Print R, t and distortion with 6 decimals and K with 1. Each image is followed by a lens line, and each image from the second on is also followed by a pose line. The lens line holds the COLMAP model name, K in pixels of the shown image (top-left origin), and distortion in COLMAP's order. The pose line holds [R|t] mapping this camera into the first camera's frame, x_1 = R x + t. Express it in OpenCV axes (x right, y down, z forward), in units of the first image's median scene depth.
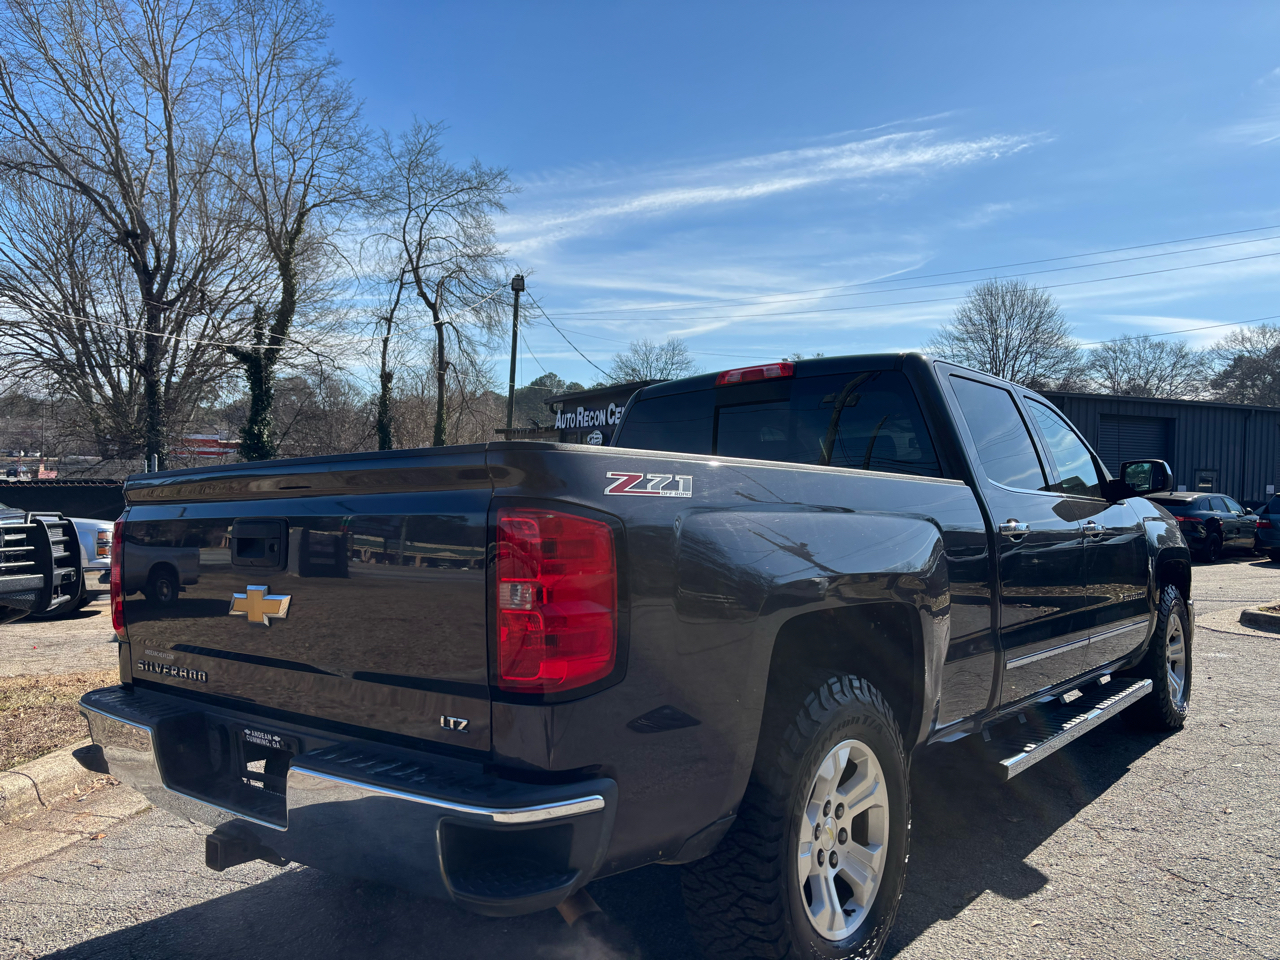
lens RADIAL K [[976.0, 0, 621.4], [0, 976.0, 500.8], [0, 0, 1]] dist [0.047339, -0.051891]
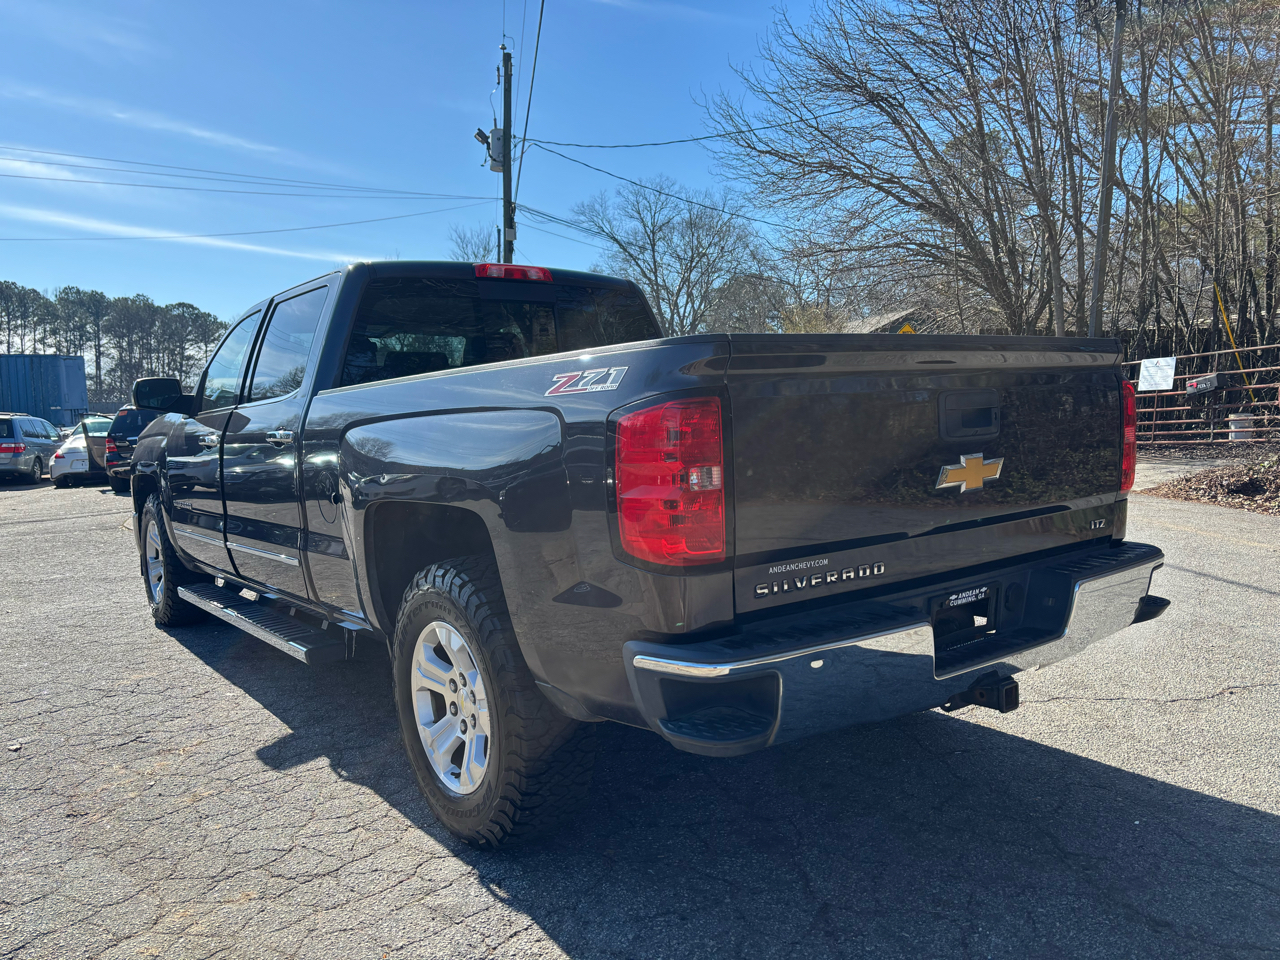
lens RADIAL K [[976.0, 0, 634.6], [0, 976.0, 500.8], [0, 0, 1]] dist [0.047339, -0.051891]
pose [[0.214135, -0.087123, 0.972911, -0.362462], [0.018720, 0.996198, 0.085088, 0.009969], [-0.976625, -0.000008, 0.214952, 0.276723]]
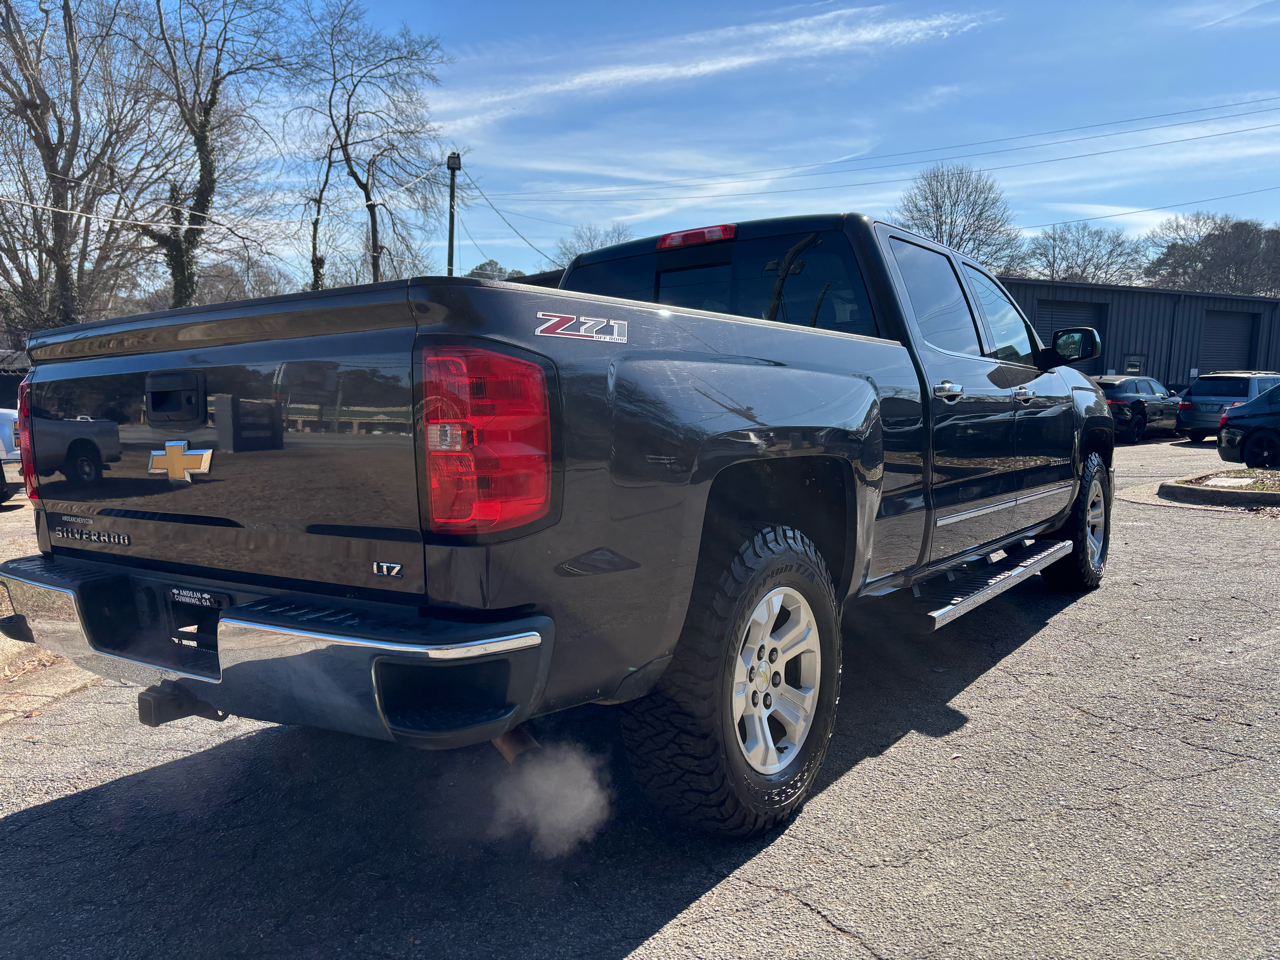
lens RADIAL K [[976.0, 0, 639.1], [0, 976.0, 505.7], [0, 0, 1]] dist [0.047339, -0.051891]
pose [[0.997345, -0.016722, 0.070876, 0.002823], [0.008611, 0.993531, 0.113237, 0.010876], [-0.072311, -0.112326, 0.991037, 0.001704]]
